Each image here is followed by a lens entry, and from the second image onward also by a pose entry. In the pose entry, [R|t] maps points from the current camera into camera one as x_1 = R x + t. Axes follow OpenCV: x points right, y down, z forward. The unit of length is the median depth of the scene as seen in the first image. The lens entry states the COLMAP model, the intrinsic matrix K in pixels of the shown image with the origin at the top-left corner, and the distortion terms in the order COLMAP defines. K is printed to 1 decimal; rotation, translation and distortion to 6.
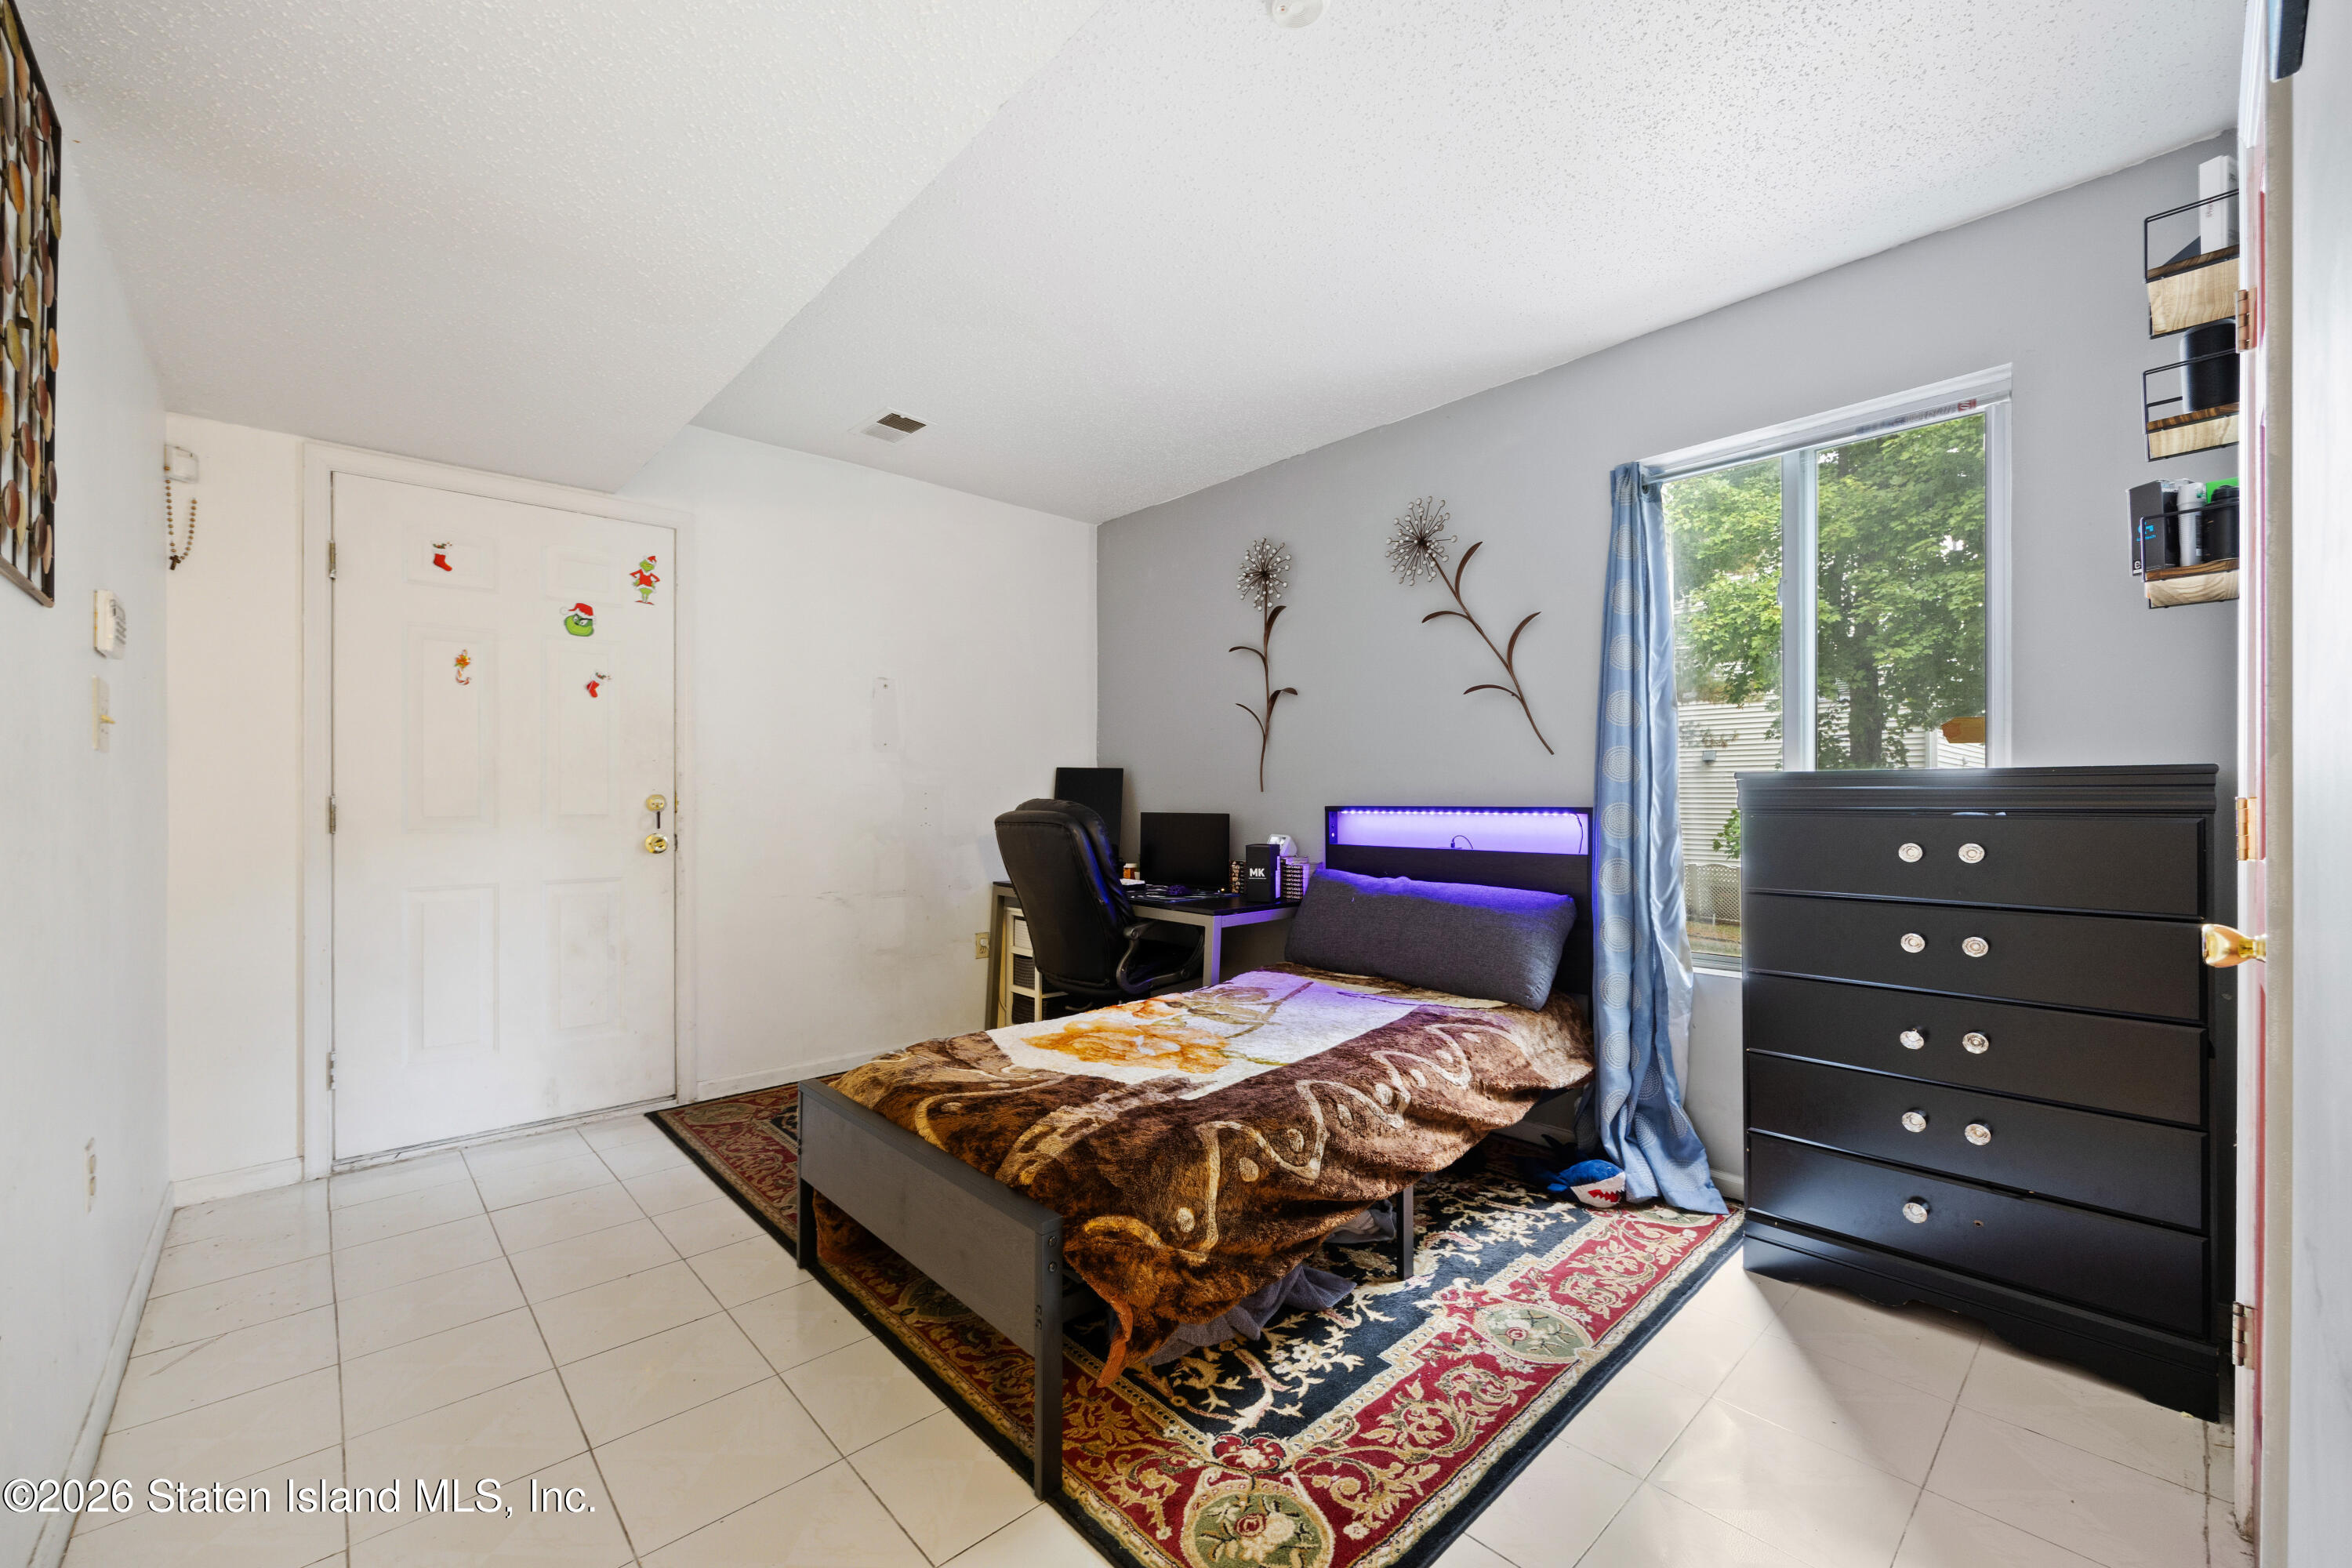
lens RADIAL K [[953.5, 0, 1174.0], [0, 953.5, 787.5], [0, 0, 1]] dist [-0.000207, -0.000144]
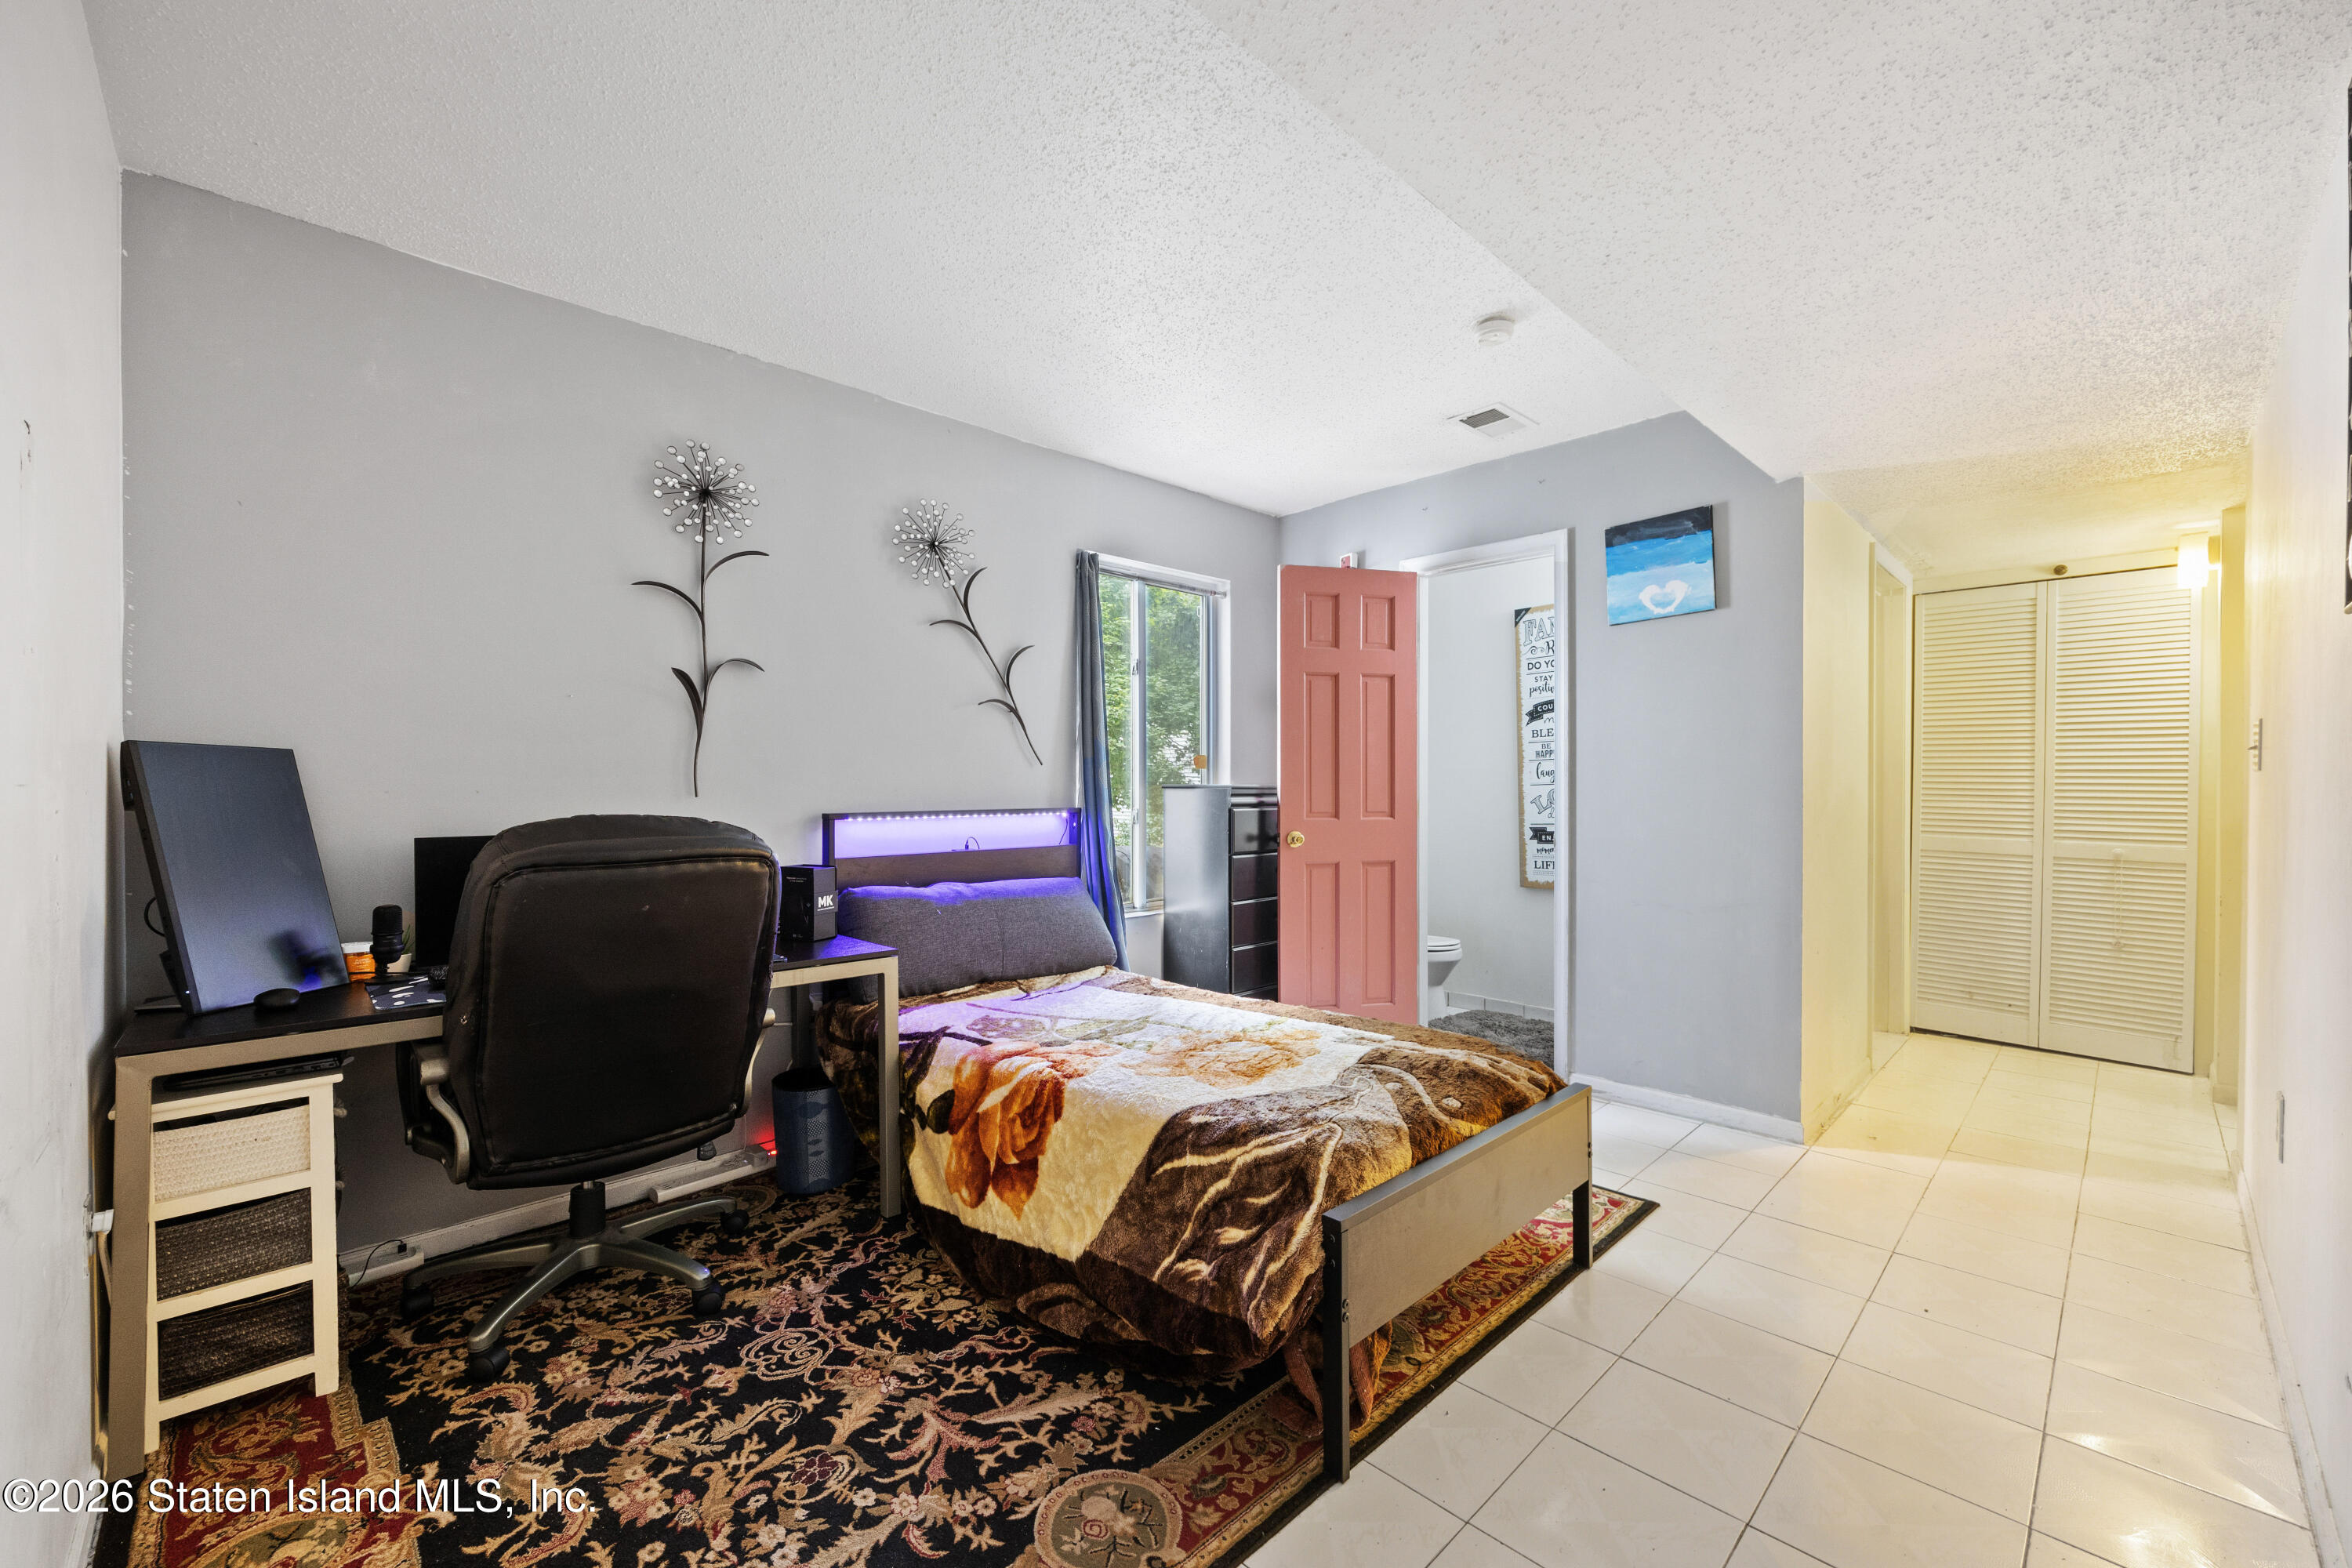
lens RADIAL K [[953.5, 0, 1172.8], [0, 953.5, 790.7], [0, 0, 1]] dist [-0.000207, -0.000144]
pose [[-0.036128, -0.004539, 0.999337, -0.767725], [-0.003704, 0.999983, 0.004408, -0.006899], [-0.999340, -0.003543, -0.036145, 0.813573]]
